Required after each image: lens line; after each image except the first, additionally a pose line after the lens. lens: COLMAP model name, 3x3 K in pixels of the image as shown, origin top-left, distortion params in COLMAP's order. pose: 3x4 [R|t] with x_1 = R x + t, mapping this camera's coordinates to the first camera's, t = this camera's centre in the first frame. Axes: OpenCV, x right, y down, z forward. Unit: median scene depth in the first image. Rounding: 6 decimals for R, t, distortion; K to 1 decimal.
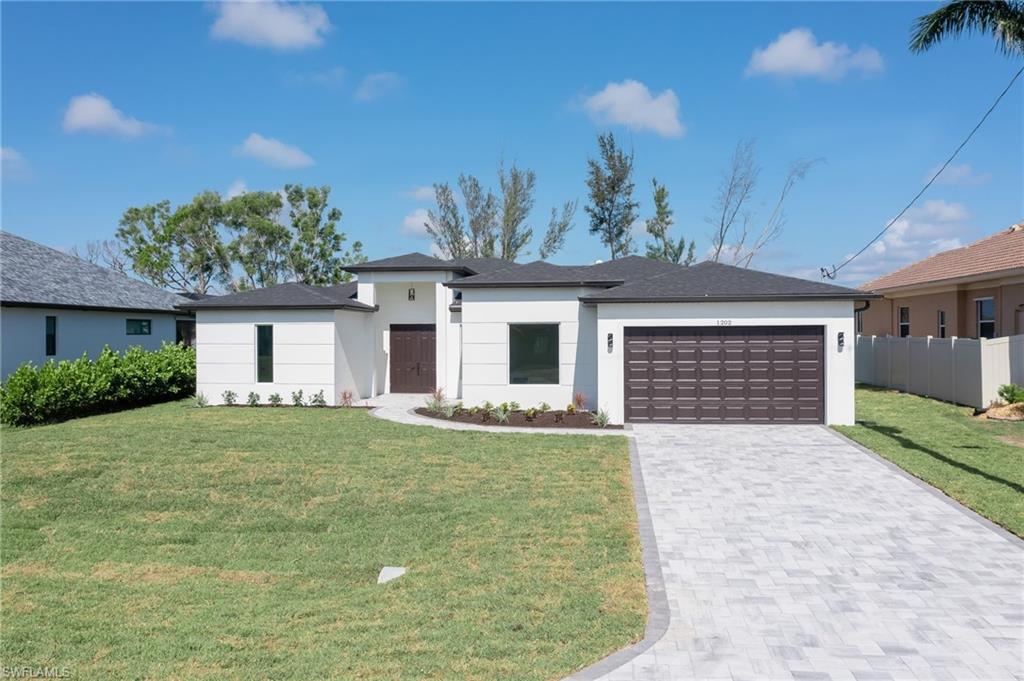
lens RADIAL K [[818.5, 0, 512.0], [0, 818.5, 340.5], [0, 0, 1]] dist [0.000929, 0.004010]
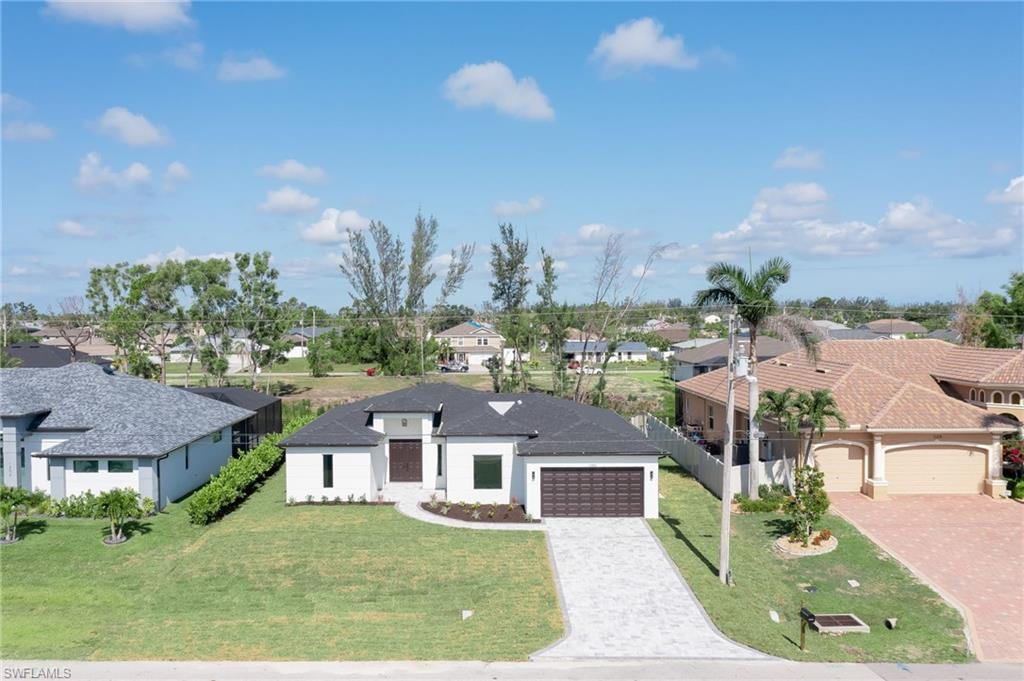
lens RADIAL K [[837.4, 0, 463.1], [0, 837.4, 358.4], [0, 0, 1]] dist [-0.001897, -0.004875]
pose [[0.996090, -0.007500, 0.088022, -0.183387], [0.003292, 0.998849, 0.047847, -0.315879], [-0.088280, -0.047370, 0.994969, -0.782175]]
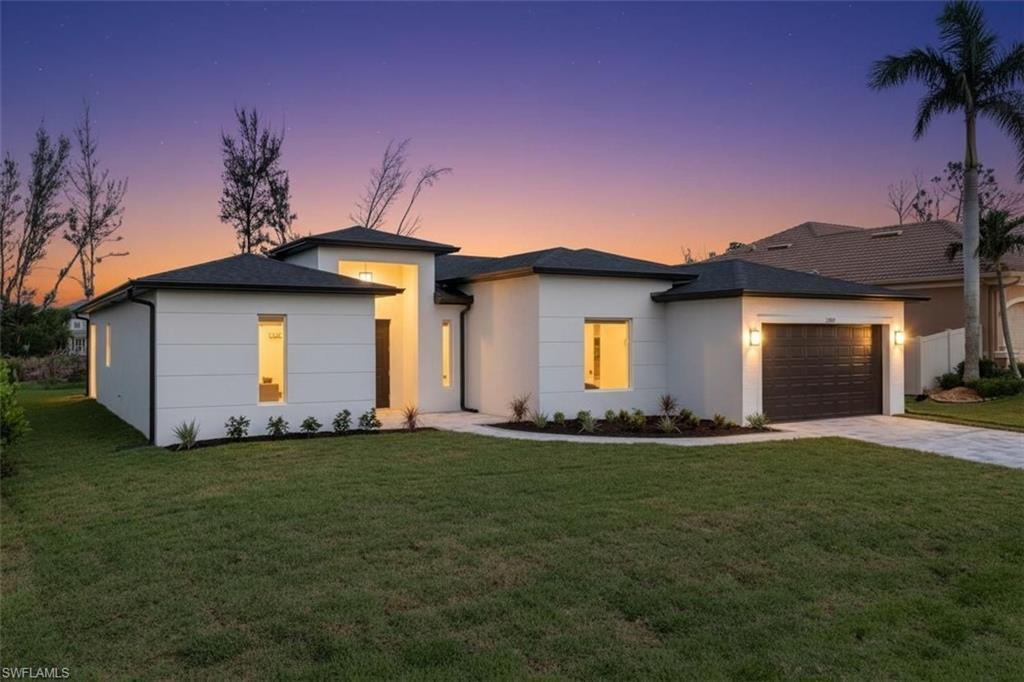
lens RADIAL K [[818.5, 0, 512.0], [0, 818.5, 341.0], [0, 0, 1]] dist [0.000929, 0.004010]
pose [[0.788109, -0.000428, 0.615535, -0.586035], [0.004512, 0.999977, -0.005082, 0.007602], [-0.615519, 0.006783, 0.788093, 0.381392]]
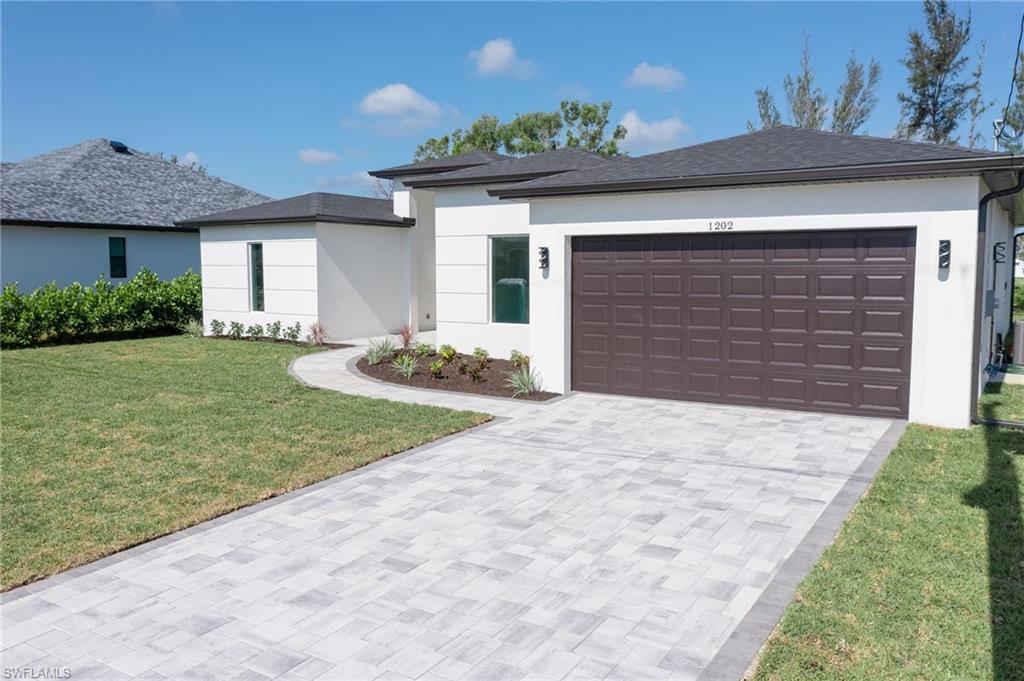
lens RADIAL K [[818.5, 0, 512.0], [0, 818.5, 340.5], [0, 0, 1]] dist [0.000929, 0.004010]
pose [[0.896065, 0.042355, -0.441897, 0.329200], [-0.004656, 0.996280, 0.086051, 0.007624], [0.443898, -0.075050, 0.892929, 0.372804]]
